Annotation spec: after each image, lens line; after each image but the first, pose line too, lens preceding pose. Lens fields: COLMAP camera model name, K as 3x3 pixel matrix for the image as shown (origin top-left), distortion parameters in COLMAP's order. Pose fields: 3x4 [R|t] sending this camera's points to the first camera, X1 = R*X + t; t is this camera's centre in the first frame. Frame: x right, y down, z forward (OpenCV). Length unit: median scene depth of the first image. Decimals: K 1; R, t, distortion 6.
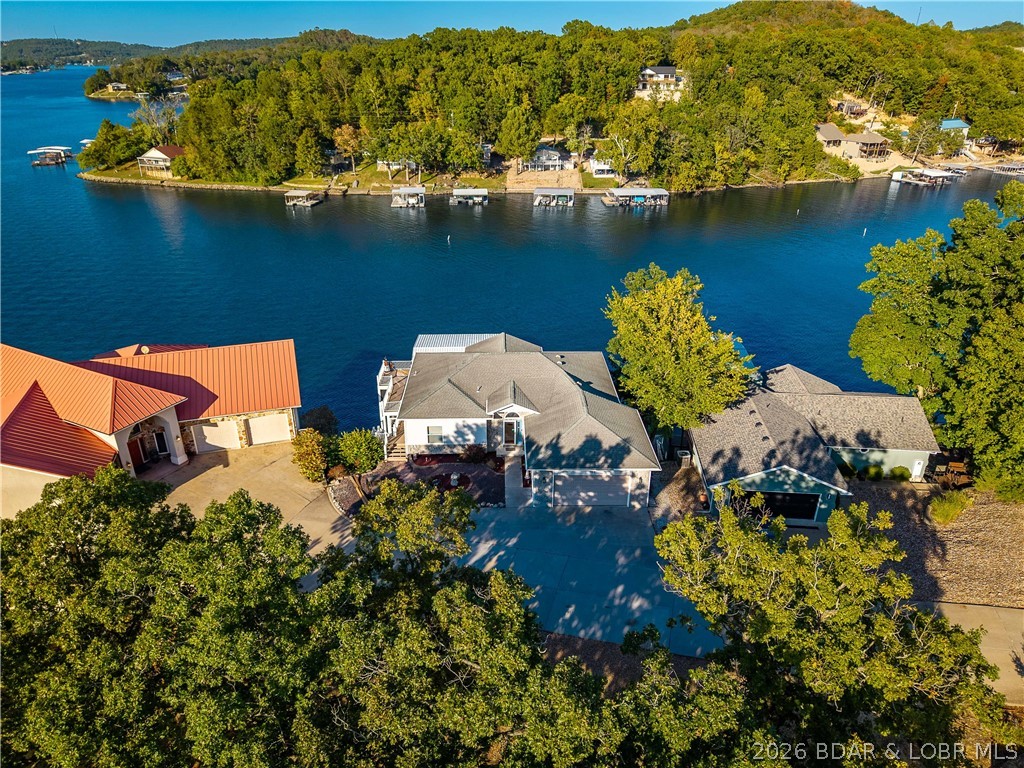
lens RADIAL K [[683.8, 0, 509.6], [0, 683.8, 381.8], [0, 0, 1]] dist [0.014483, -0.011933]
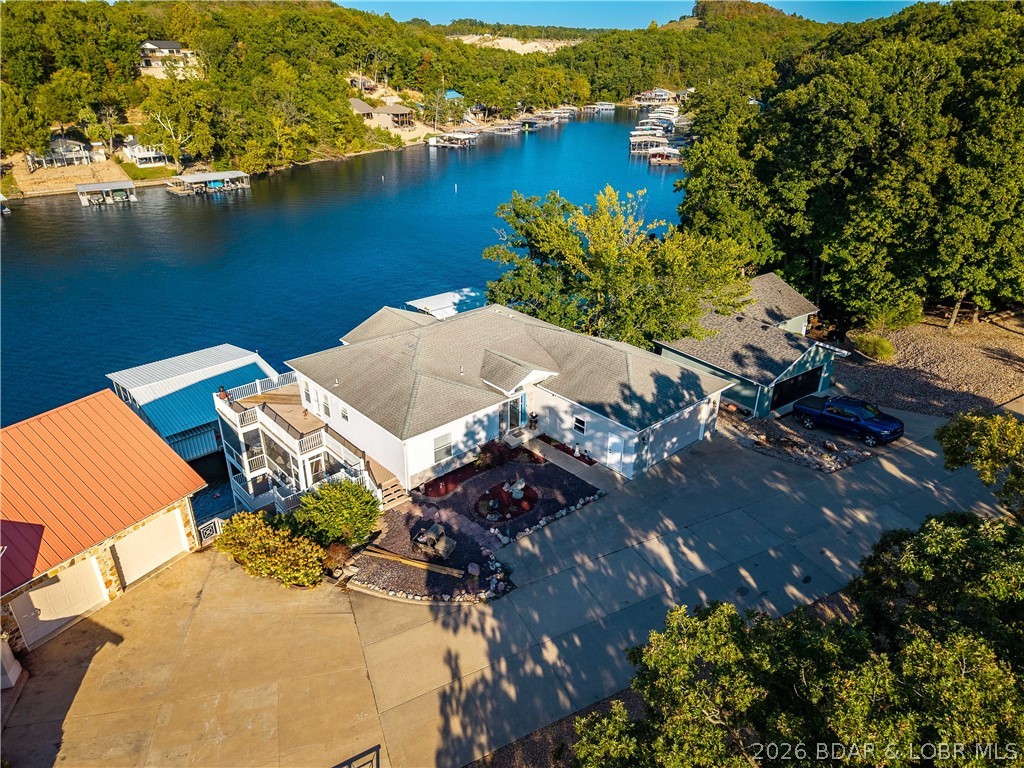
lens RADIAL K [[683.8, 0, 506.4], [0, 683.8, 385.5], [0, 0, 1]] dist [0.014483, -0.011933]
pose [[0.760065, -0.281351, 0.585784, -0.104330], [0.275063, 0.955973, 0.102254, -0.008391], [-0.588763, 0.083408, 0.803991, 0.092091]]
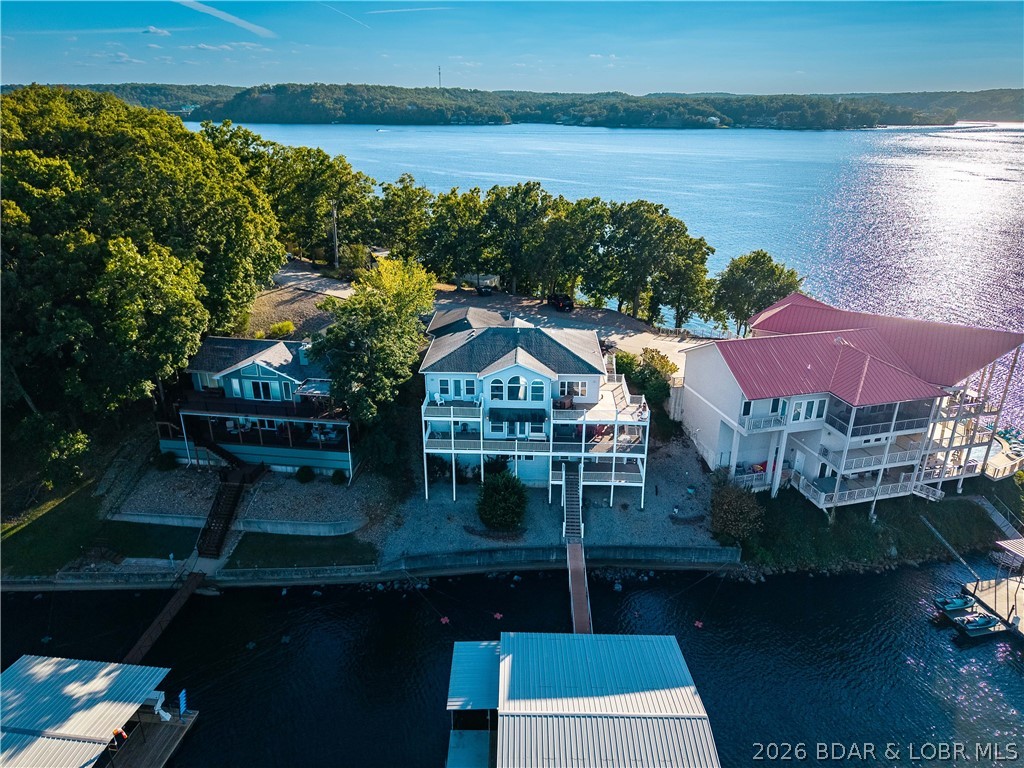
lens RADIAL K [[683.8, 0, 511.7], [0, 683.8, 375.5], [0, 0, 1]] dist [0.014483, -0.011933]
pose [[-0.998907, -0.023776, 0.040255, -0.011558], [0.012949, 0.686635, 0.726887, -0.212186], [-0.044923, 0.726613, -0.685576, 0.469328]]
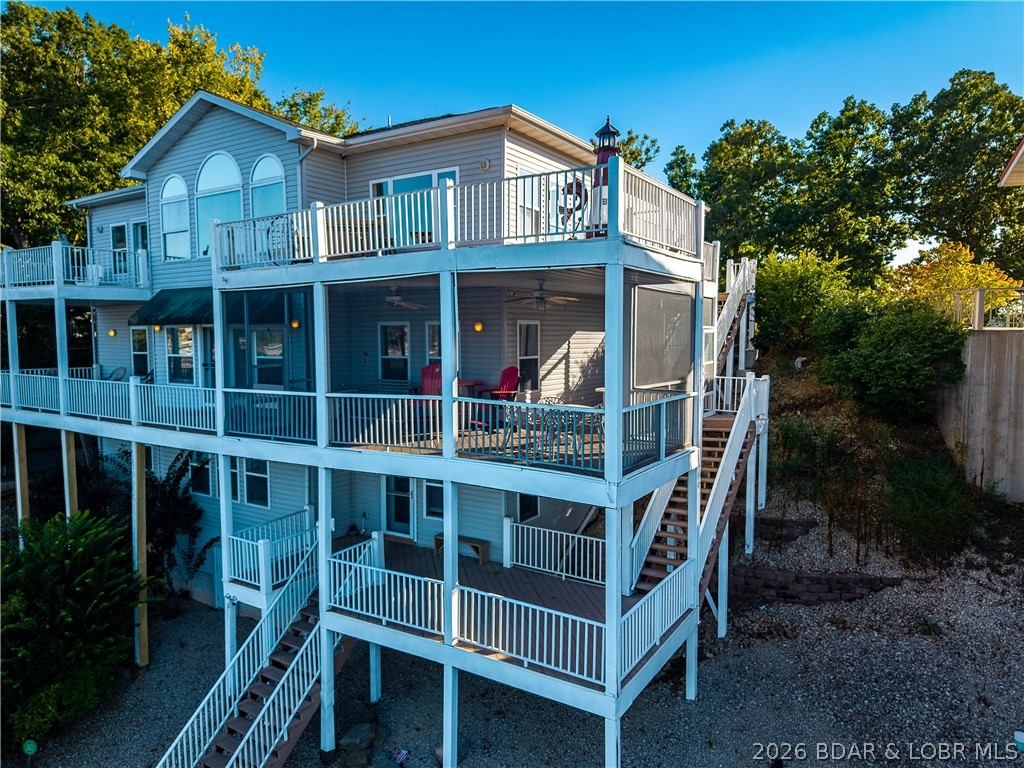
lens RADIAL K [[683.8, 0, 513.6], [0, 683.8, 387.2], [0, 0, 1]] dist [0.014483, -0.011933]
pose [[-0.840048, -0.040255, 0.541016, -0.071529], [0.231989, 0.874812, 0.425306, -0.015669], [-0.490408, 0.482788, -0.725545, 0.332684]]
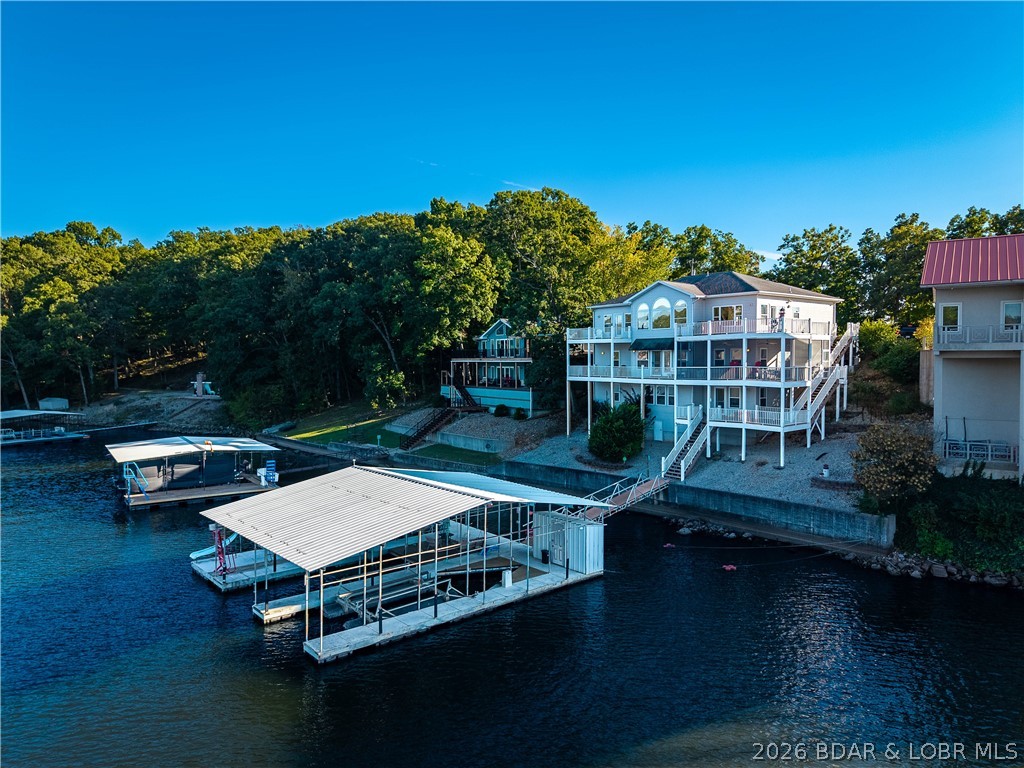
lens RADIAL K [[683.8, 0, 514.4], [0, 683.8, 386.2], [0, 0, 1]] dist [0.014483, -0.011933]
pose [[-0.628422, -0.030449, 0.777277, -0.160611], [0.335363, 0.890994, 0.306042, -0.078056], [-0.701868, 0.452993, -0.549708, 0.467657]]
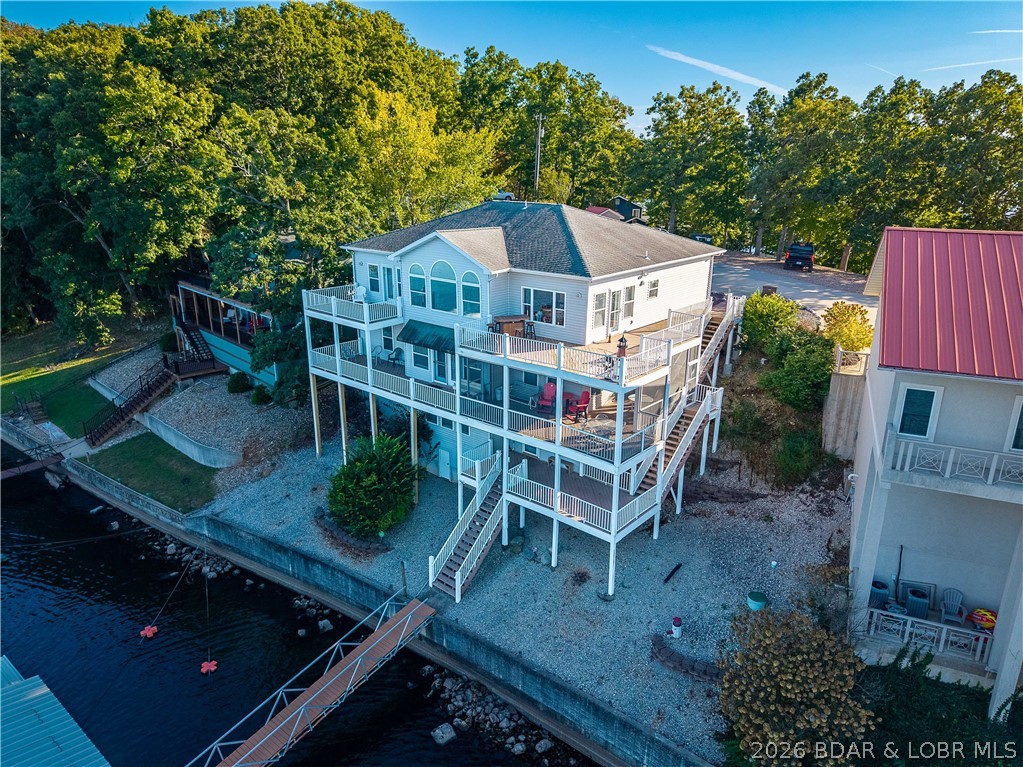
lens RADIAL K [[683.2, 0, 513.7], [0, 683.2, 383.2], [0, 0, 1]] dist [0.014483, -0.011933]
pose [[-0.753616, -0.206440, 0.624055, -0.110210], [0.272140, 0.766219, 0.582107, -0.074087], [-0.598333, 0.608516, -0.521255, 0.364536]]
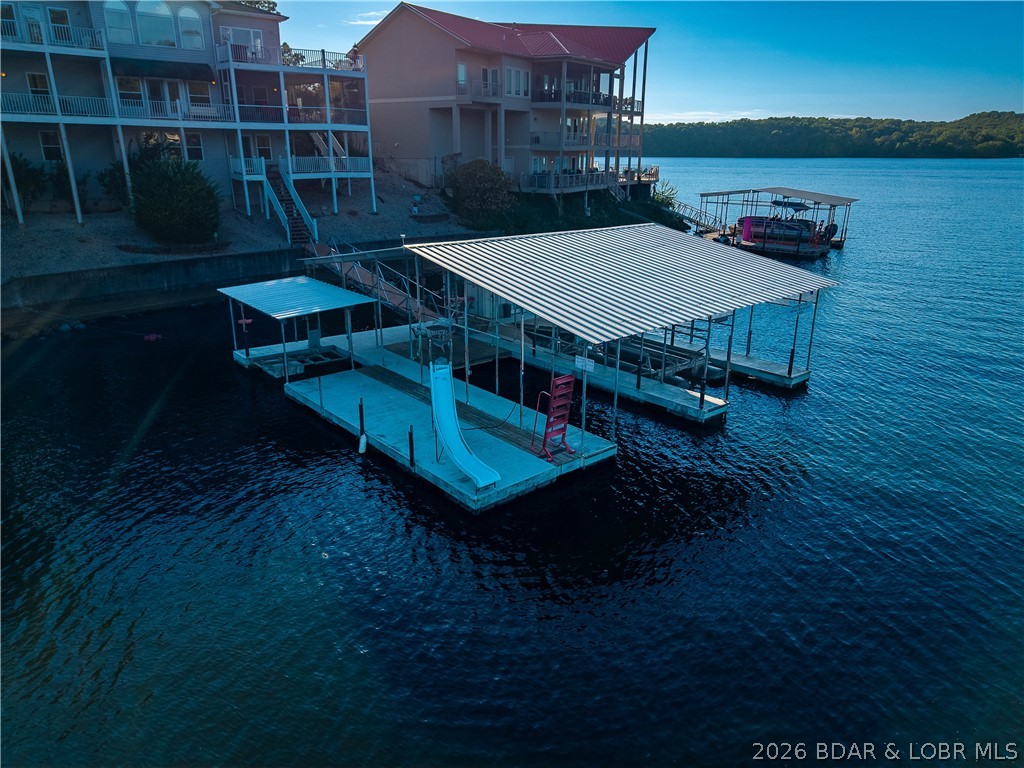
lens RADIAL K [[683.8, 0, 508.4], [0, 683.8, 377.4], [0, 0, 1]] dist [0.014483, -0.011933]
pose [[-0.788537, 0.186082, -0.586159, 0.044678], [-0.271477, 0.749907, 0.603274, -0.069185], [0.551824, 0.634833, -0.540812, 0.481280]]
